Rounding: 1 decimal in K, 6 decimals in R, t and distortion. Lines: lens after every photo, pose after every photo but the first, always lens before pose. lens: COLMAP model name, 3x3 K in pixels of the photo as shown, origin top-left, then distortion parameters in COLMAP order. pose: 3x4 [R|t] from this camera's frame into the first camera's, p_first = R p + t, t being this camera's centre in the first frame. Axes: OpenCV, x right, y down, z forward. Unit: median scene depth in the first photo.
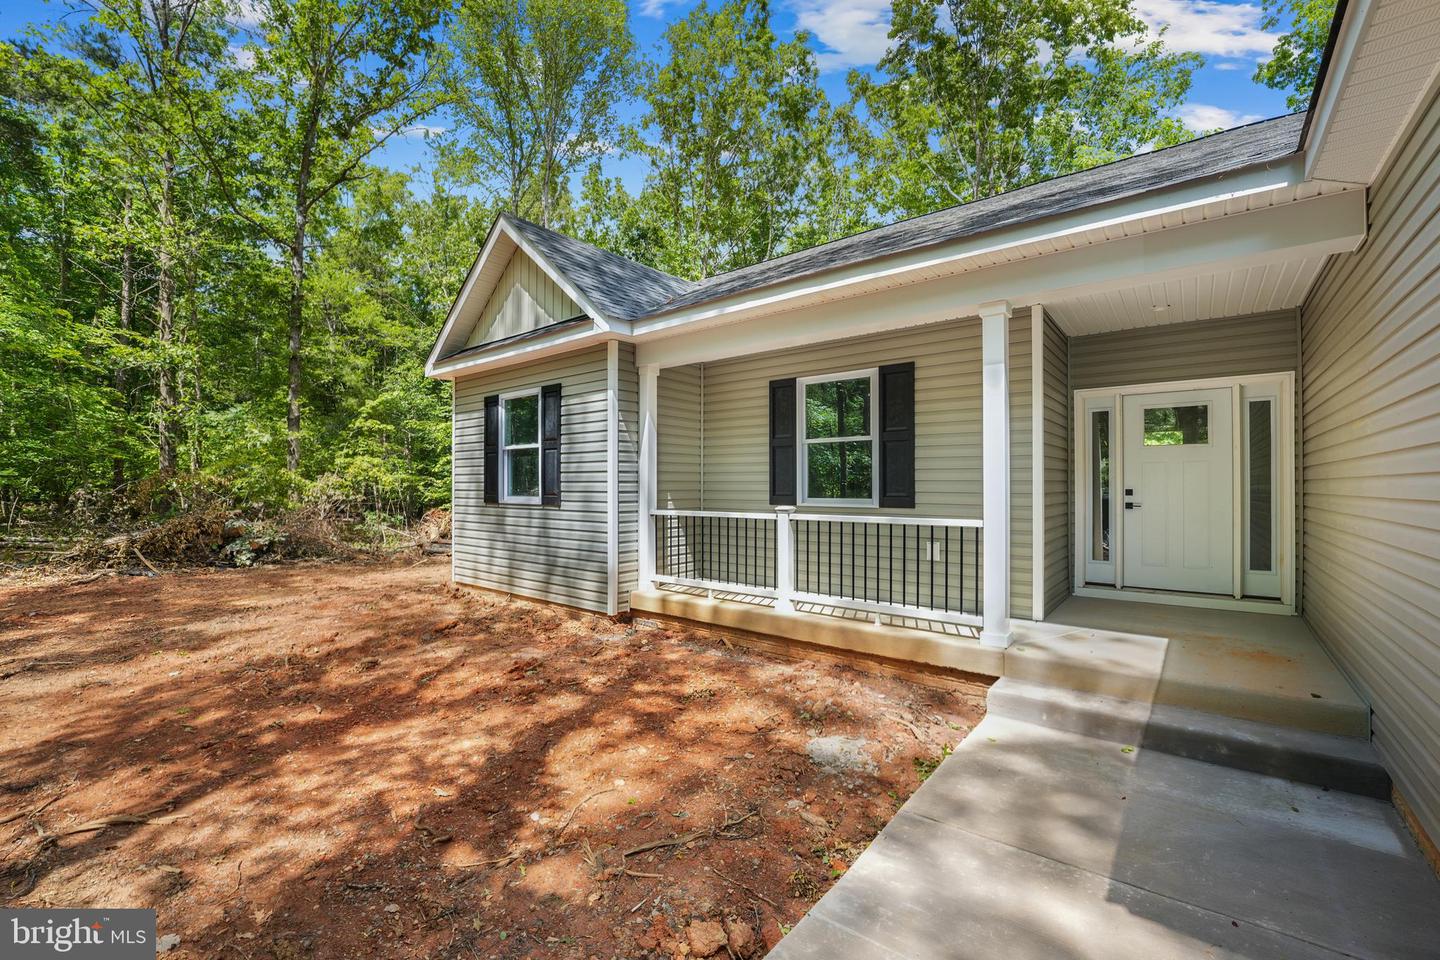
lens RADIAL K [[582.2, 0, 717.2], [0, 582.2, 490.1], [0, 0, 1]] dist [-0.035493, 0.000071]
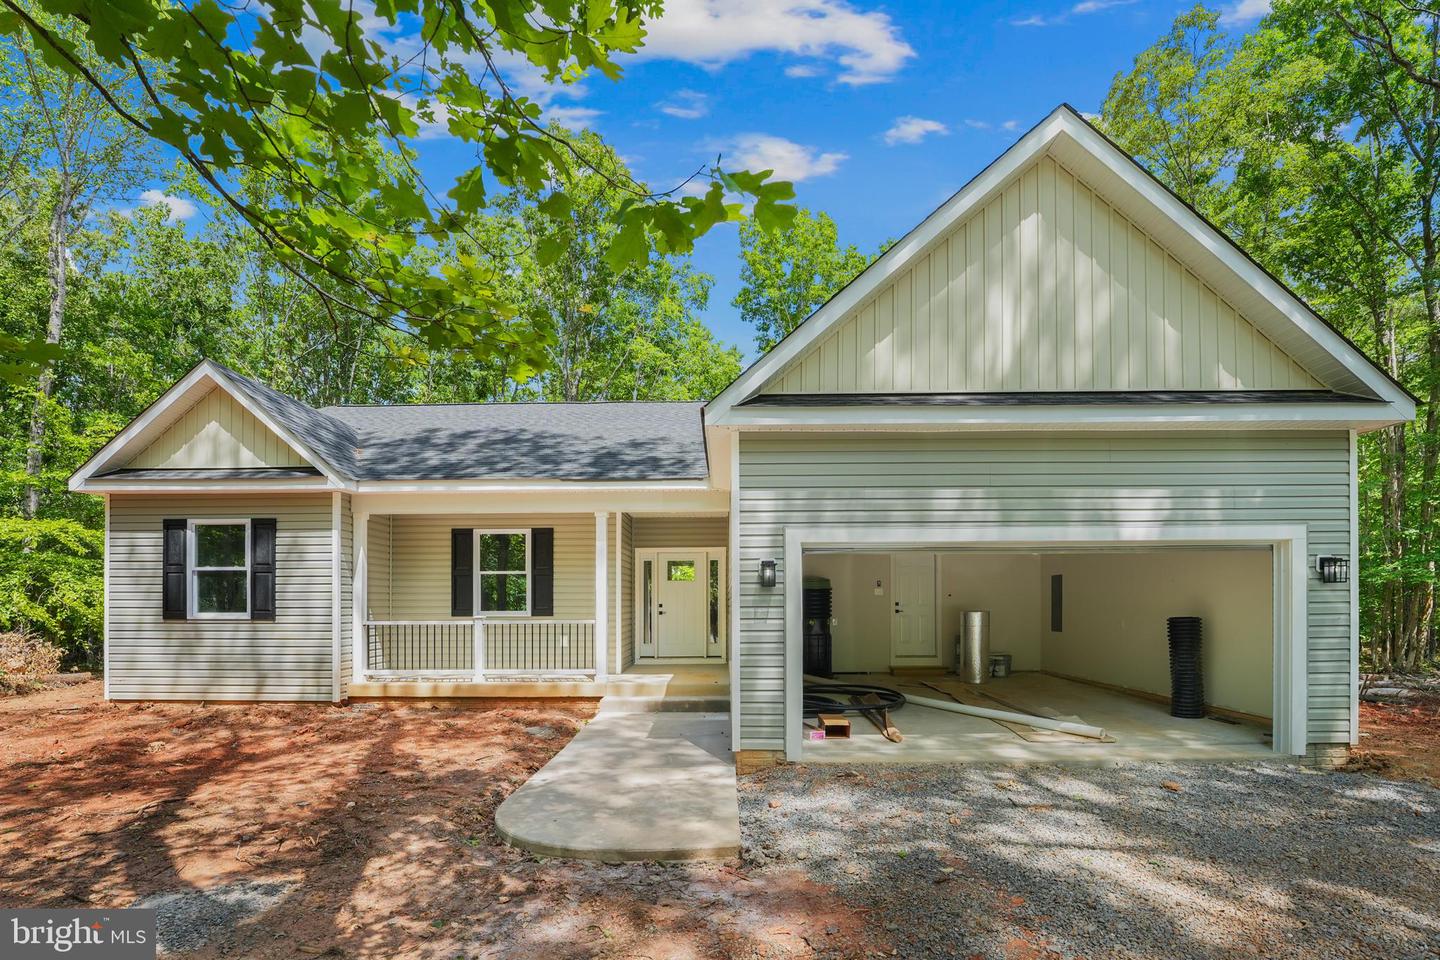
lens RADIAL K [[667.8, 0, 685.9], [0, 667.8, 483.9], [0, 0, 1]] dist [-0.002022, -0.000013]
pose [[0.804853, 0.101192, 0.584783, -0.454174], [0.007002, 0.983668, -0.179854, 0.004289], [-0.593432, 0.148851, 0.791000, -0.716535]]
